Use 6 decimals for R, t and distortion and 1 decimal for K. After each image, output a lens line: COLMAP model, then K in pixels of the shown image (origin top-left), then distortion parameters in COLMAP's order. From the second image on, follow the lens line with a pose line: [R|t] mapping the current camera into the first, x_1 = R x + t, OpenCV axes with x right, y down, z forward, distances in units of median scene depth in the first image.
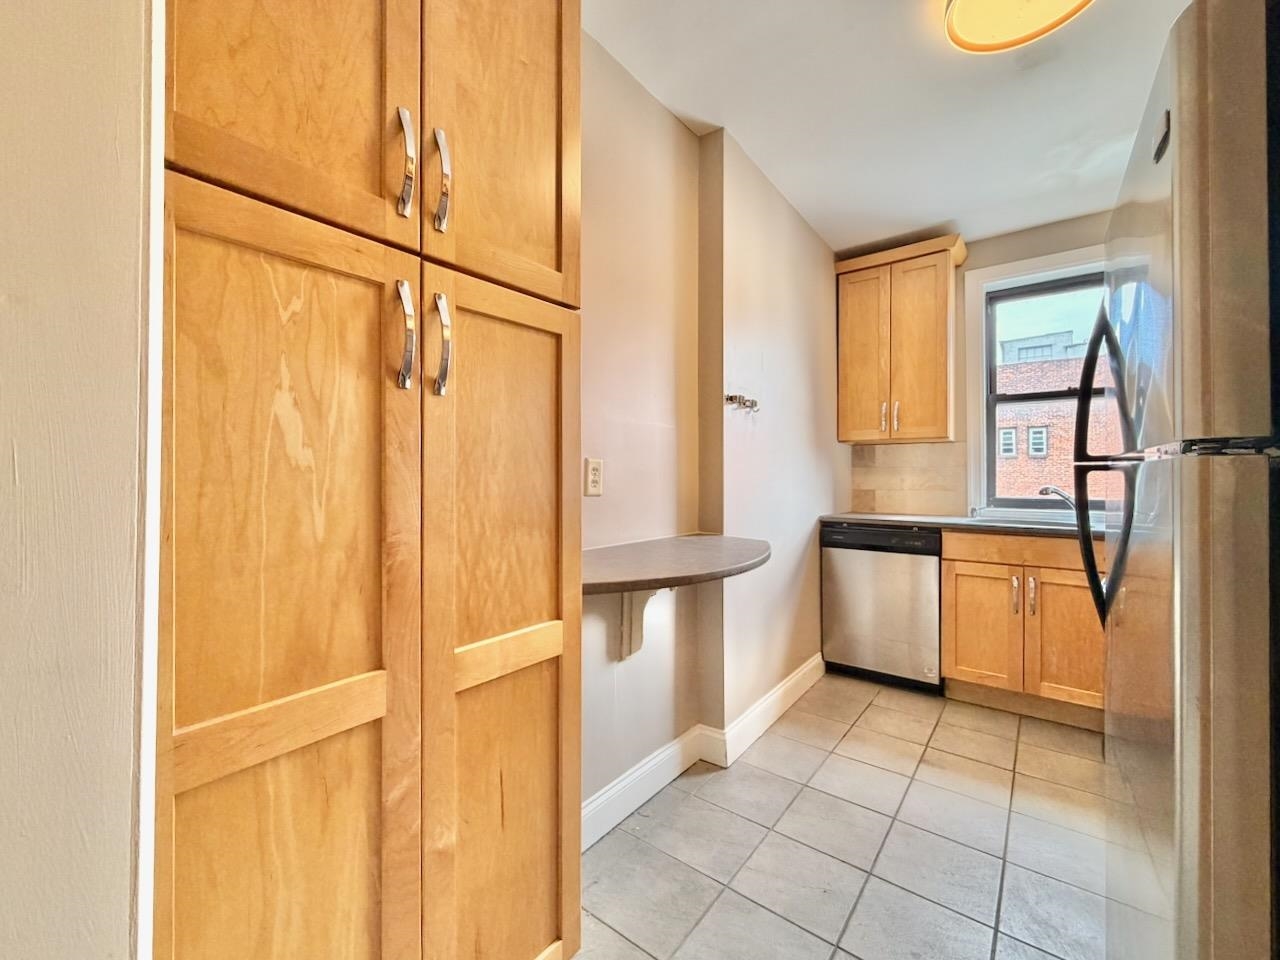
lens RADIAL K [[521.0, 0, 640.0], [0, 521.0, 480.0], [0, 0, 1]] dist [0.000100, 0.000002]
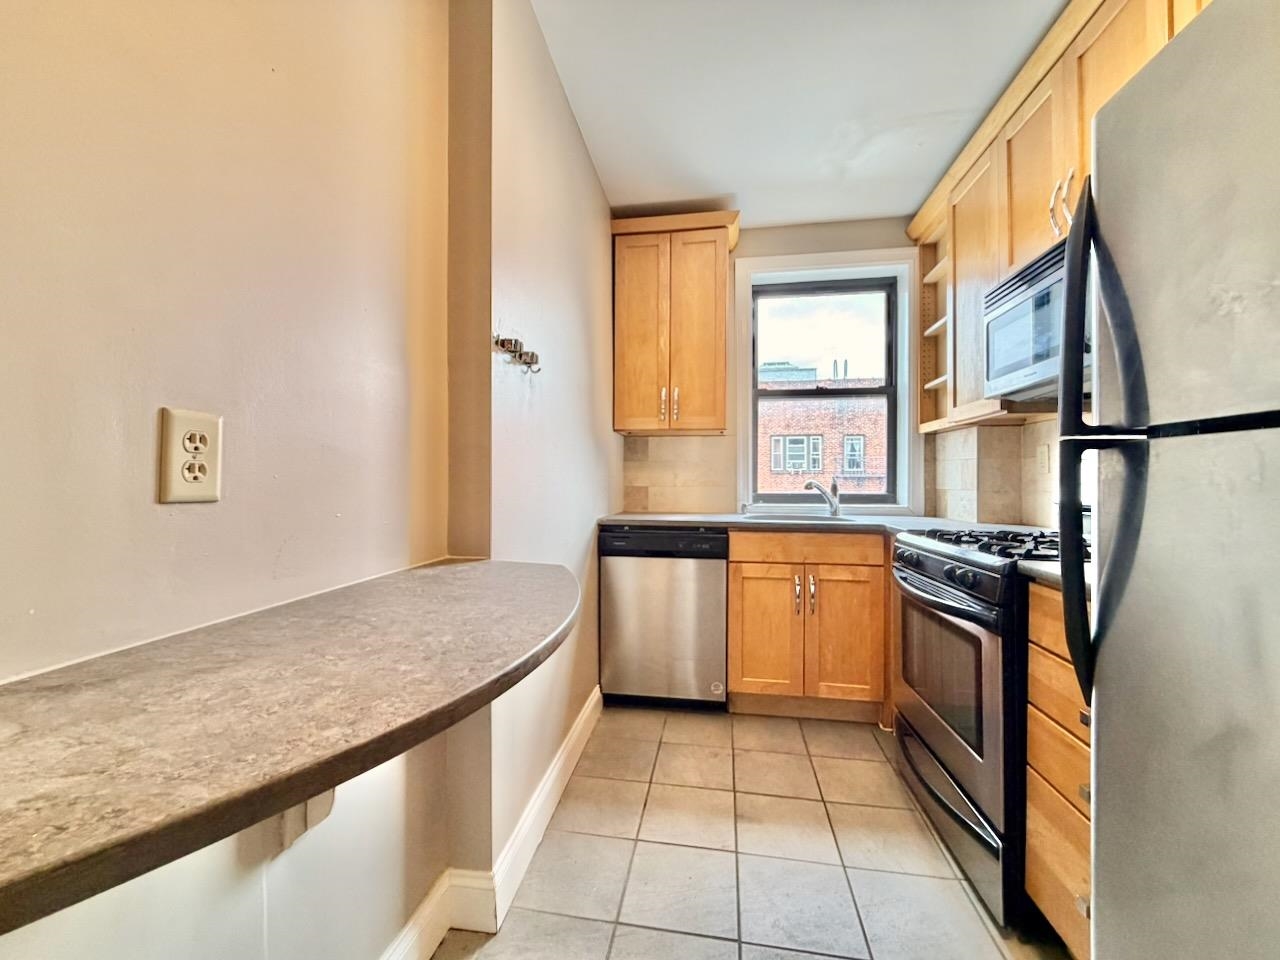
lens RADIAL K [[511.2, 0, 636.1], [0, 511.2, 474.9], [0, 0, 1]] dist [0.001078, 0.000007]
pose [[0.880419, 0.001442, 0.474195, 0.017373], [0.003092, 0.999957, -0.008780, 0.008091], [-0.474187, 0.009196, 0.880376, 0.292768]]
